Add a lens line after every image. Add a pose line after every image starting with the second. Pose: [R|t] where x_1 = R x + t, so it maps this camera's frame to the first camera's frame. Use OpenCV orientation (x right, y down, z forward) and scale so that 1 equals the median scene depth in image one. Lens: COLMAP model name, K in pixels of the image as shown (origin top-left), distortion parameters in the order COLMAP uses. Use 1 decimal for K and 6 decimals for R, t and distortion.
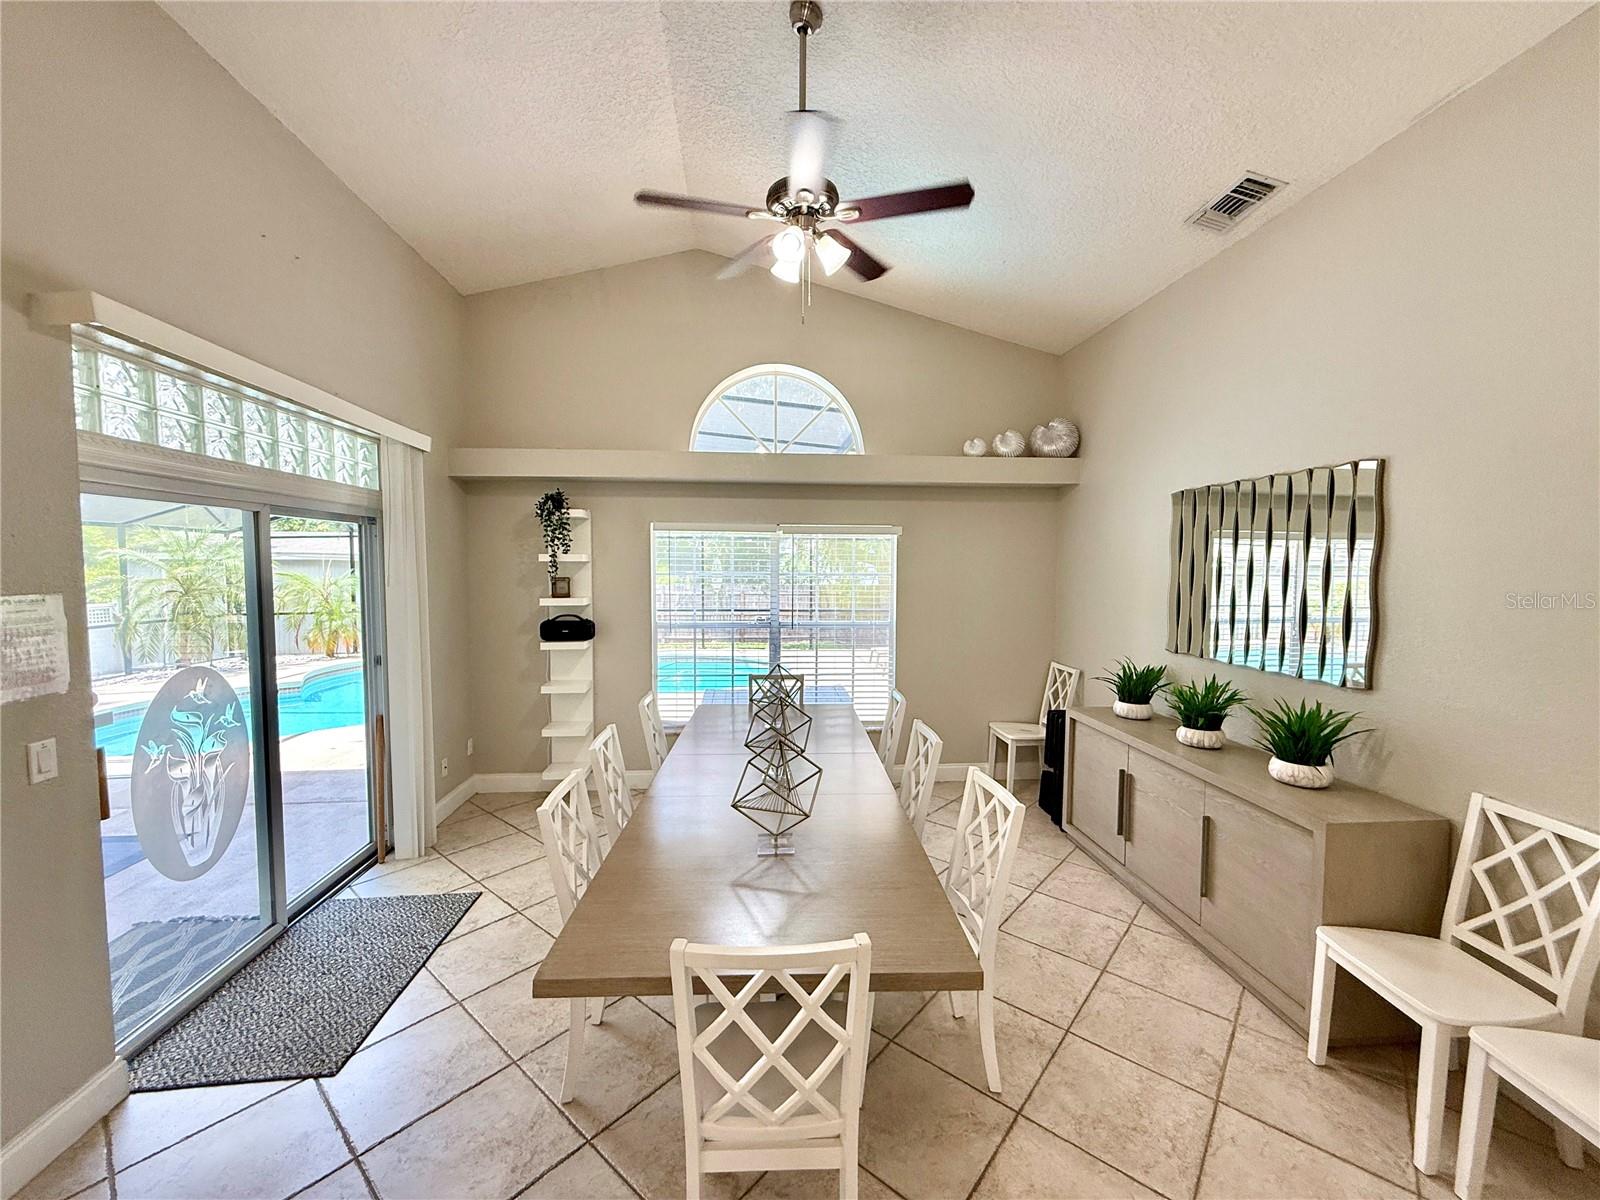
lens RADIAL K [[635.5, 0, 794.8], [0, 635.5, 598.8], [0, 0, 1]] dist [0.003757, 0.000320]
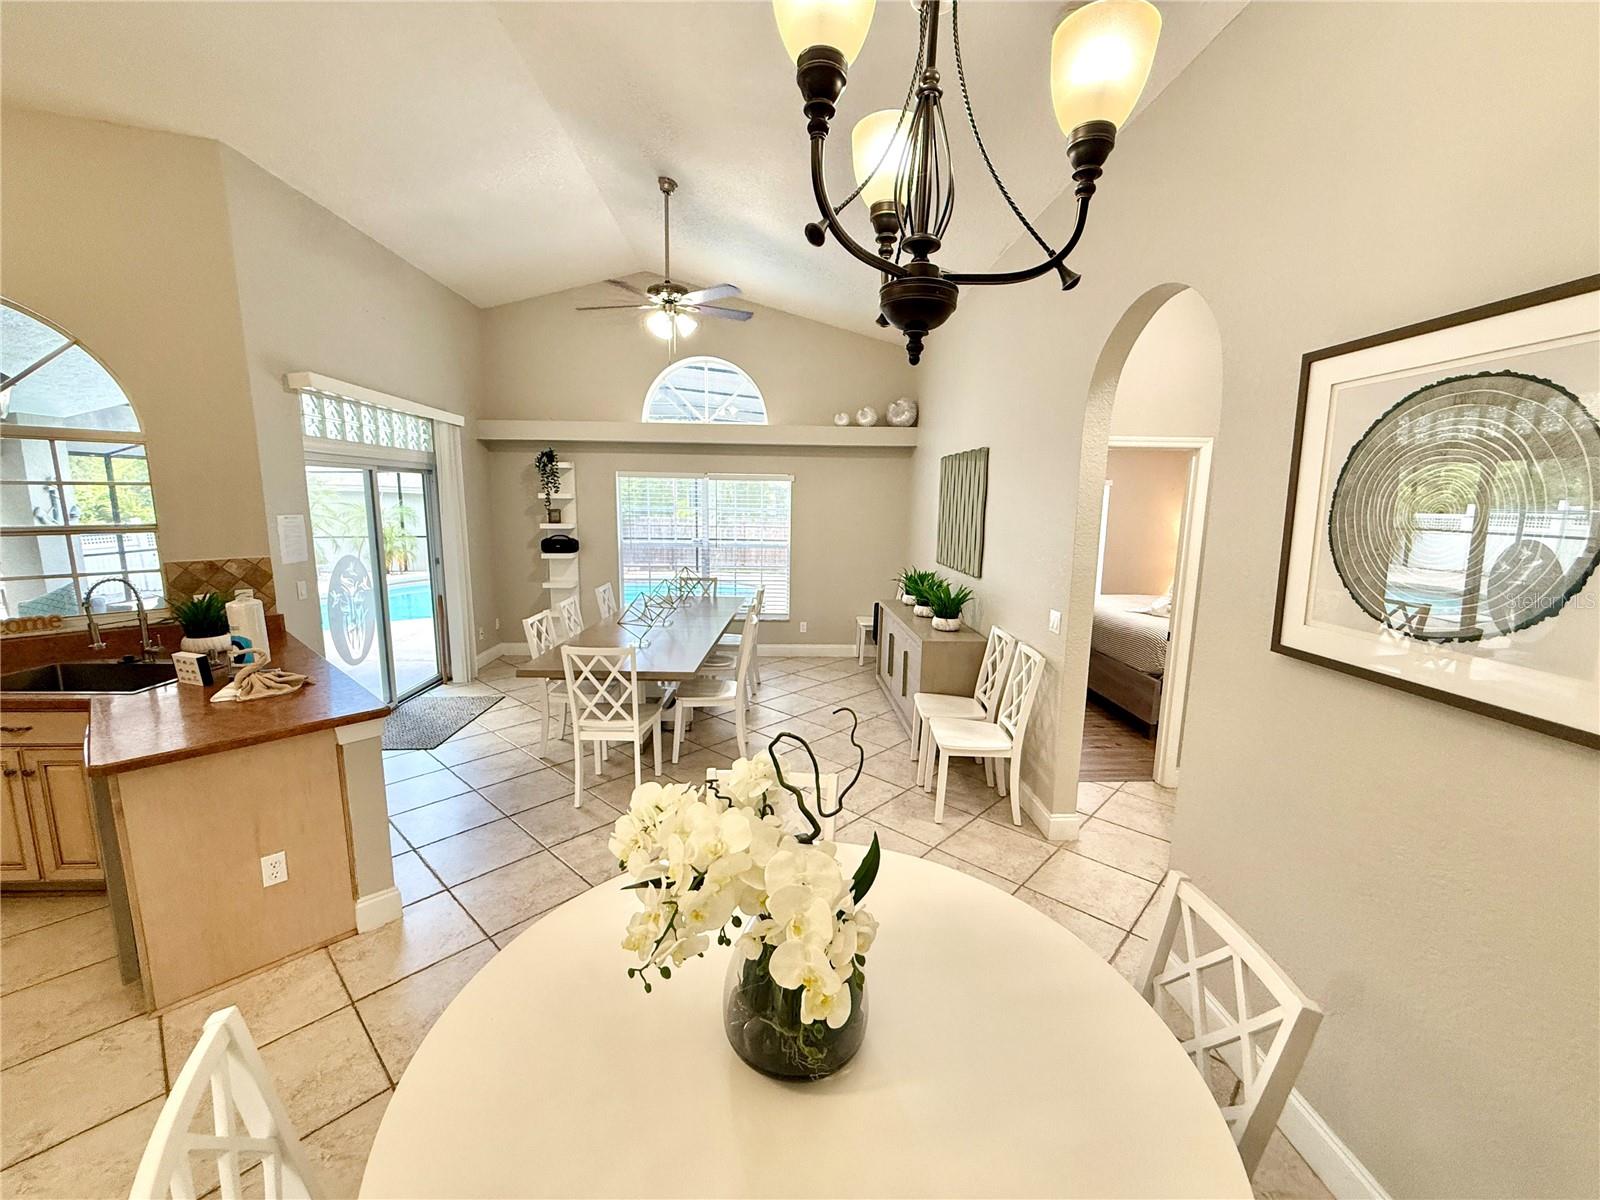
lens RADIAL K [[636.1, 0, 795.8], [0, 636.1, 598.8], [0, 0, 1]] dist [-0.000053, 0.000317]
pose [[0.998973, 0.017467, -0.041797, 0.260119], [-0.013083, 0.994599, 0.102965, 0.013890], [0.043370, -0.102312, 0.993806, -0.465197]]
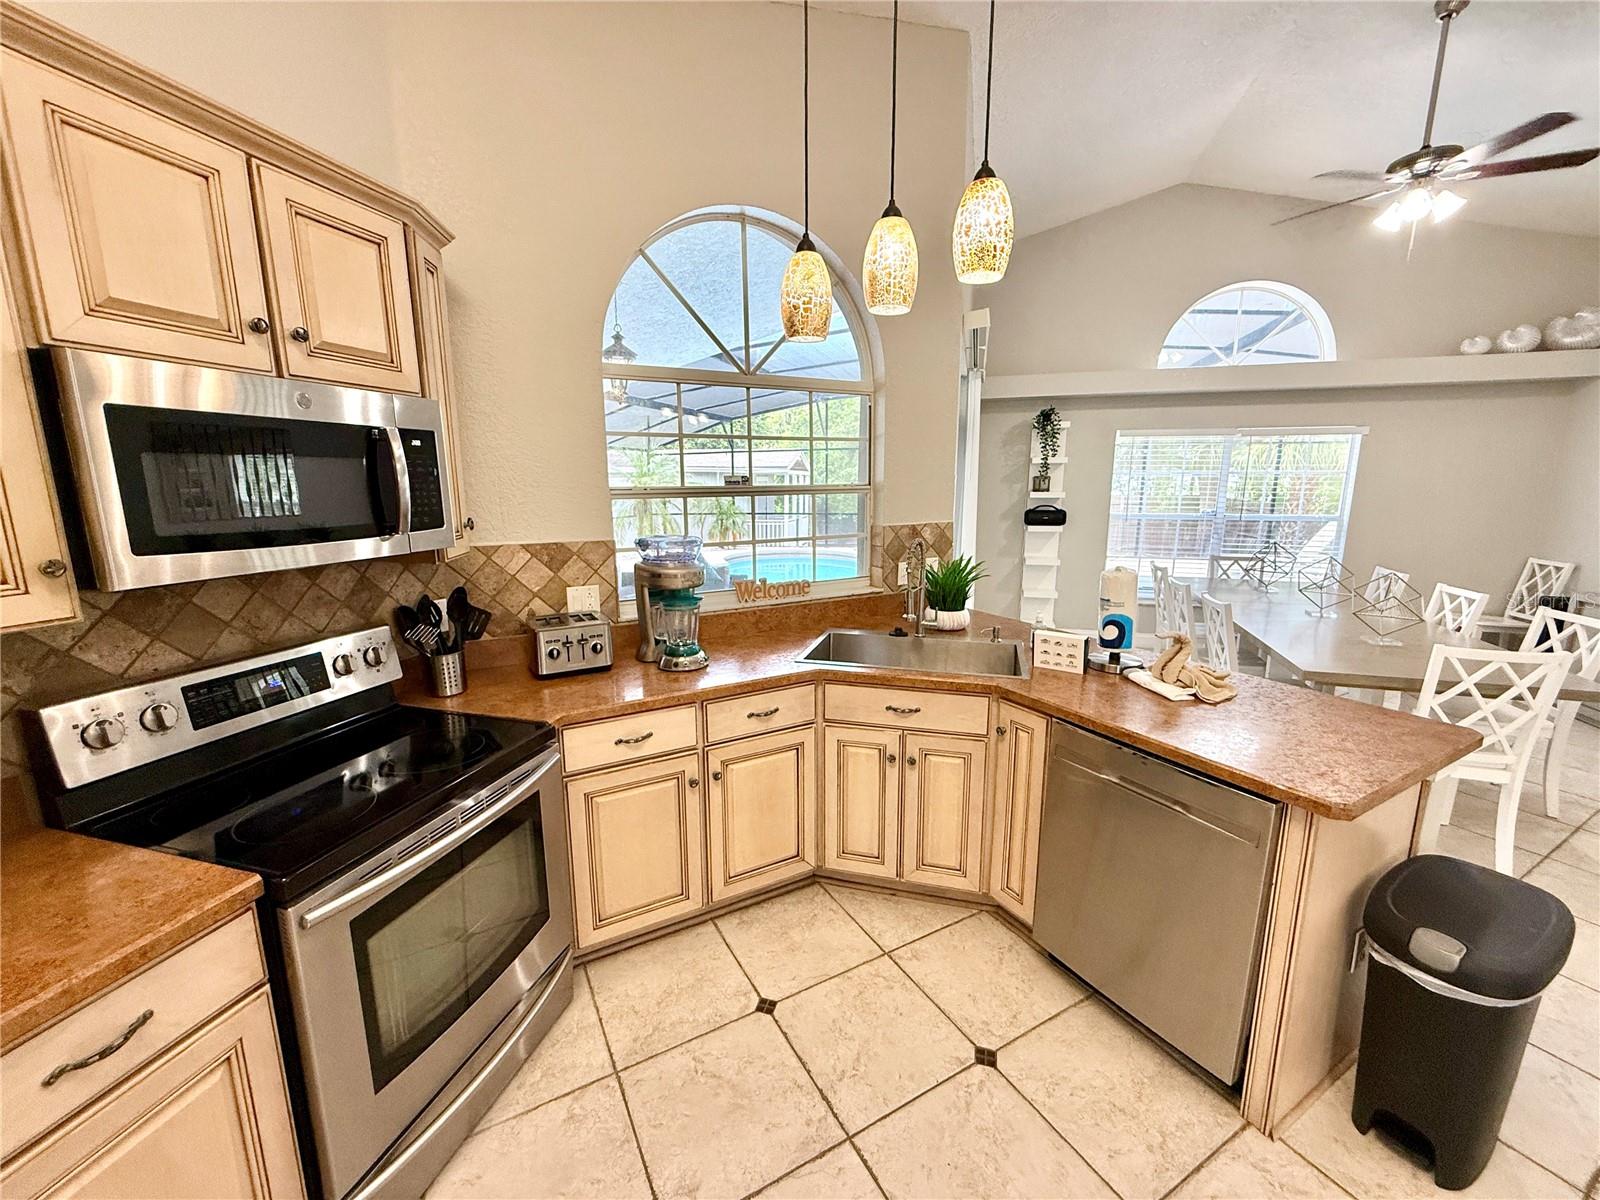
lens RADIAL K [[638.4, 0, 796.5], [0, 638.4, 598.6], [0, 0, 1]] dist [0.000761, 0.000521]
pose [[0.937340, 0.058478, -0.343475, -0.390278], [-0.012350, 0.990771, 0.134981, 0.045664], [0.348198, -0.122281, 0.929411, -0.423517]]
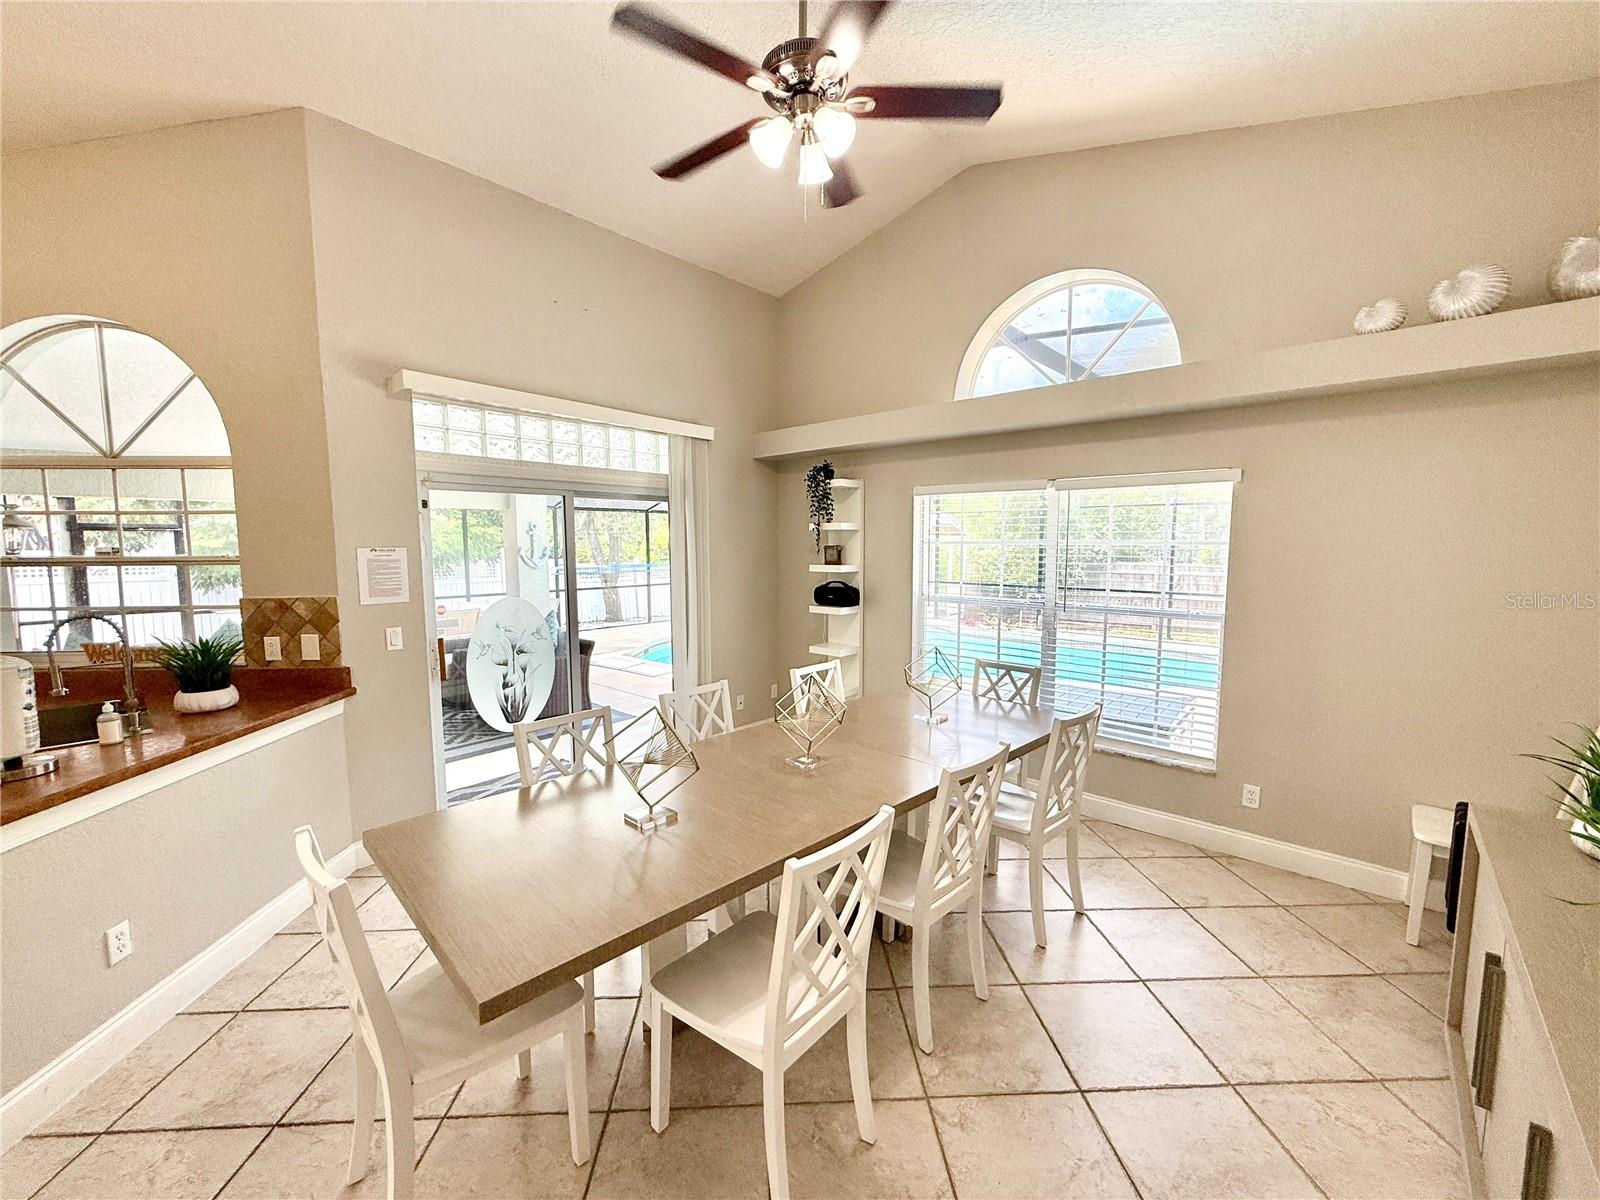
lens RADIAL K [[630.0, 0, 802.6], [0, 630.0, 596.0], [0, 0, 1]] dist [-0.000805, 0.000042]
pose [[0.688699, 0.058503, -0.722683, 0.369321], [-0.036397, 0.998272, 0.046128, 0.003838], [0.724133, -0.005465, 0.689639, 0.252647]]
